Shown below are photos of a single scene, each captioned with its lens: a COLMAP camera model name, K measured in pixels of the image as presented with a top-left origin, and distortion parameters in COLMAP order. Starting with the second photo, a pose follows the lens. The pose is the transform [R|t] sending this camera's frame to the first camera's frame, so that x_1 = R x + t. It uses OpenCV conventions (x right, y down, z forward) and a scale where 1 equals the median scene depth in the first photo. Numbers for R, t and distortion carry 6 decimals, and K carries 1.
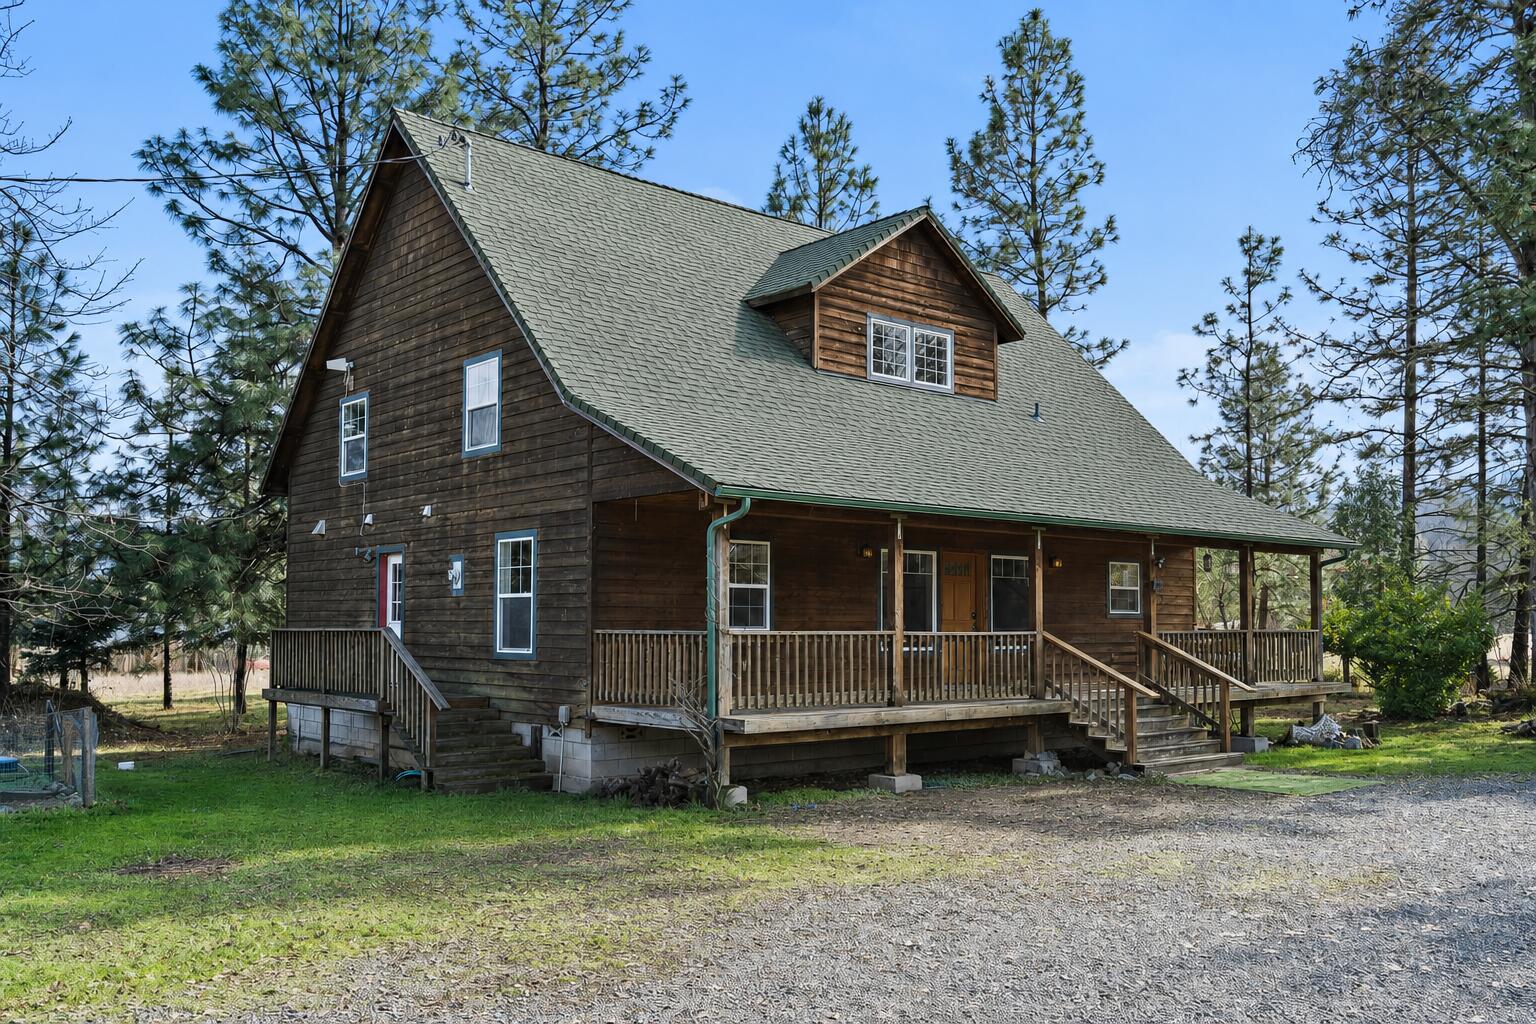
lens RADIAL K [[1290.5, 0, 767.4], [0, 1290.5, 595.9], [0, 0, 1]] dist [0.007297, -0.009558]
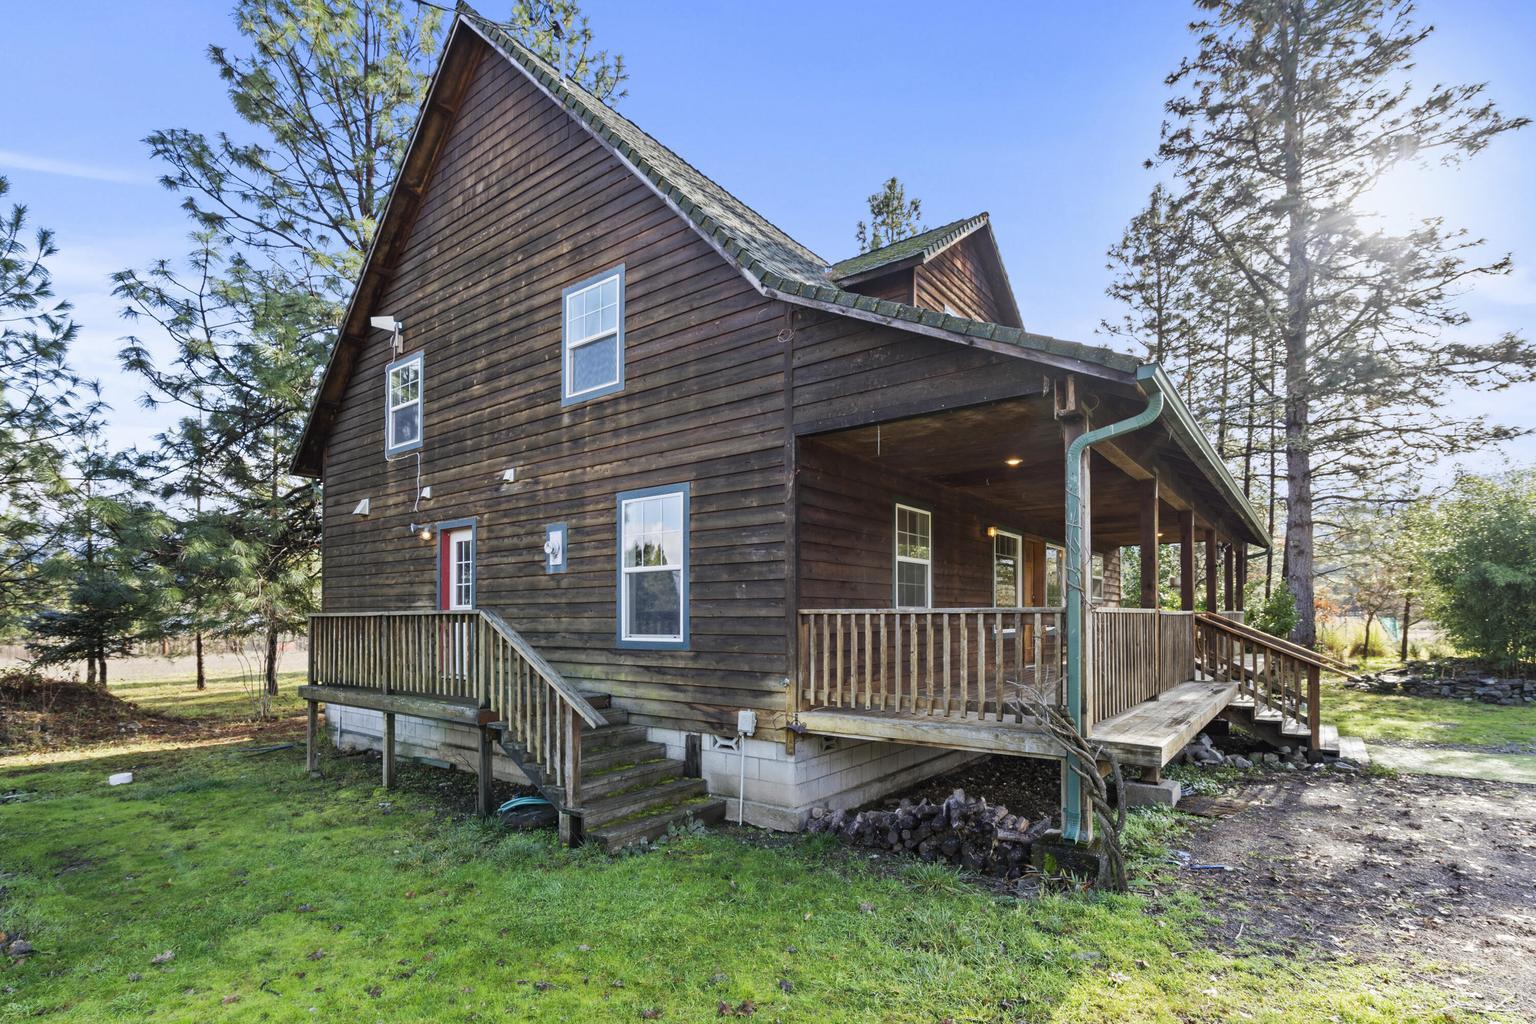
lens RADIAL K [[730.6, 0, 767.5], [0, 730.6, 615.4], [0, 0, 1]] dist [-0.002799, 0.001599]
pose [[0.978296, -0.005735, 0.207133, -0.190547], [0.001584, 0.999795, 0.020199, 0.016994], [-0.207207, -0.019433, 0.978104, 0.473592]]
